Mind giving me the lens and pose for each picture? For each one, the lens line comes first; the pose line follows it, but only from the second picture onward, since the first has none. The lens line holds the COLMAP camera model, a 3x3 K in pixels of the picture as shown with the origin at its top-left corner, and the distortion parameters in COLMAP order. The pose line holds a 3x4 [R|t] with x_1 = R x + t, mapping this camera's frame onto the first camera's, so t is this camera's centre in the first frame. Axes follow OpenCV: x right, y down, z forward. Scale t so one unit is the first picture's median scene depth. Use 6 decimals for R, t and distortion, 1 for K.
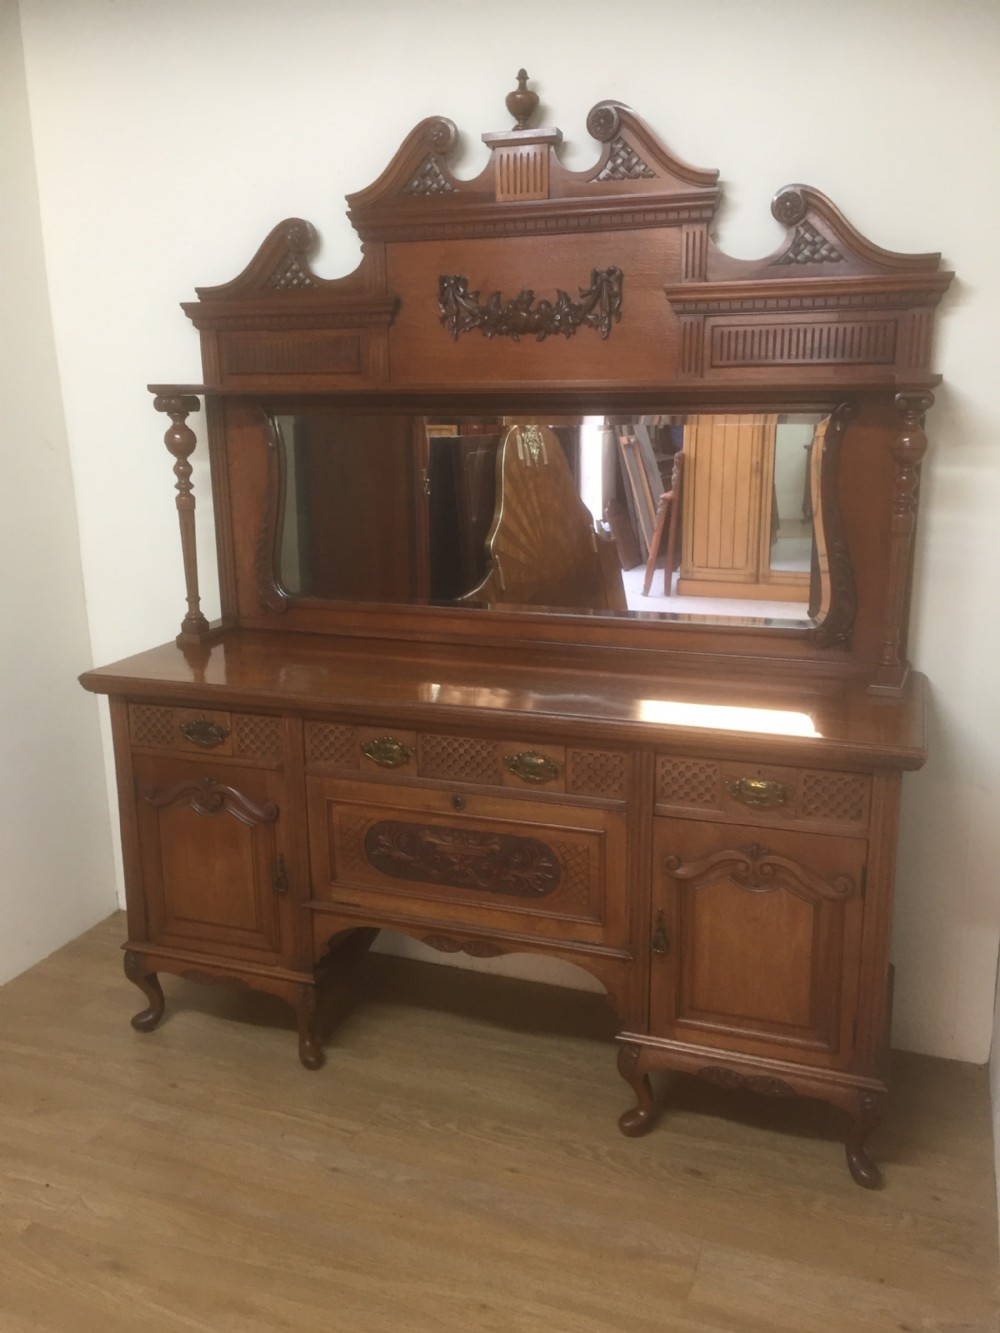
lens RADIAL K [[1137.2, 0, 499.2], [0, 1137.2, 654.5], [0, 0, 1]] dist [0.081050, -0.091637]
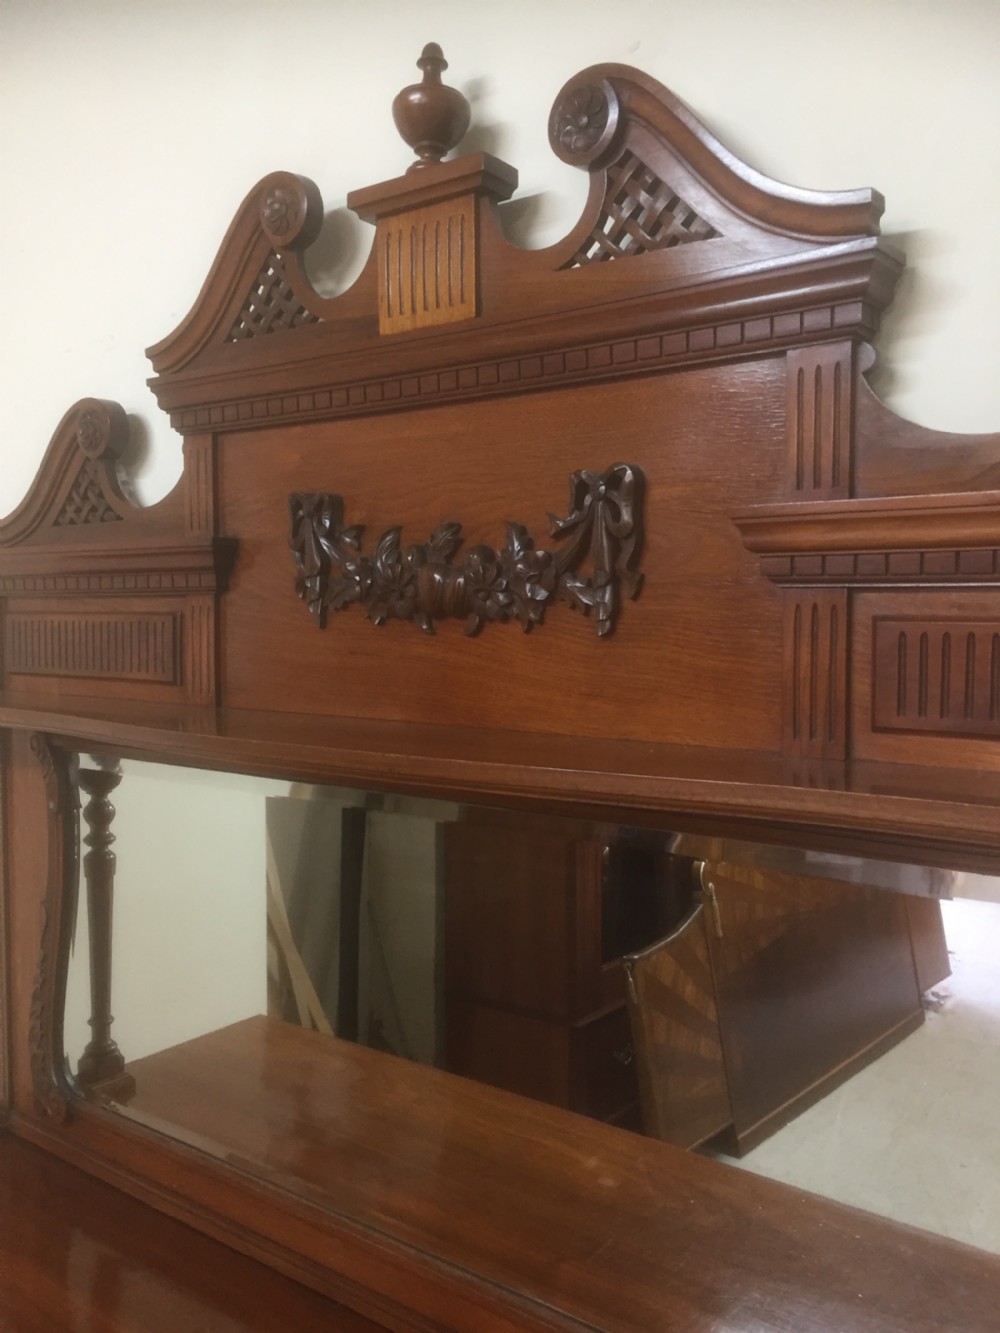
lens RADIAL K [[1137.2, 0, 498.7], [0, 1137.2, 652.7], [0, 0, 1]] dist [0.081050, -0.091637]
pose [[0.951801, 0.021790, -0.305940, 0.185194], [-0.078149, 0.981781, -0.173203, -0.207637], [0.296592, 0.188764, 0.936163, 0.645006]]
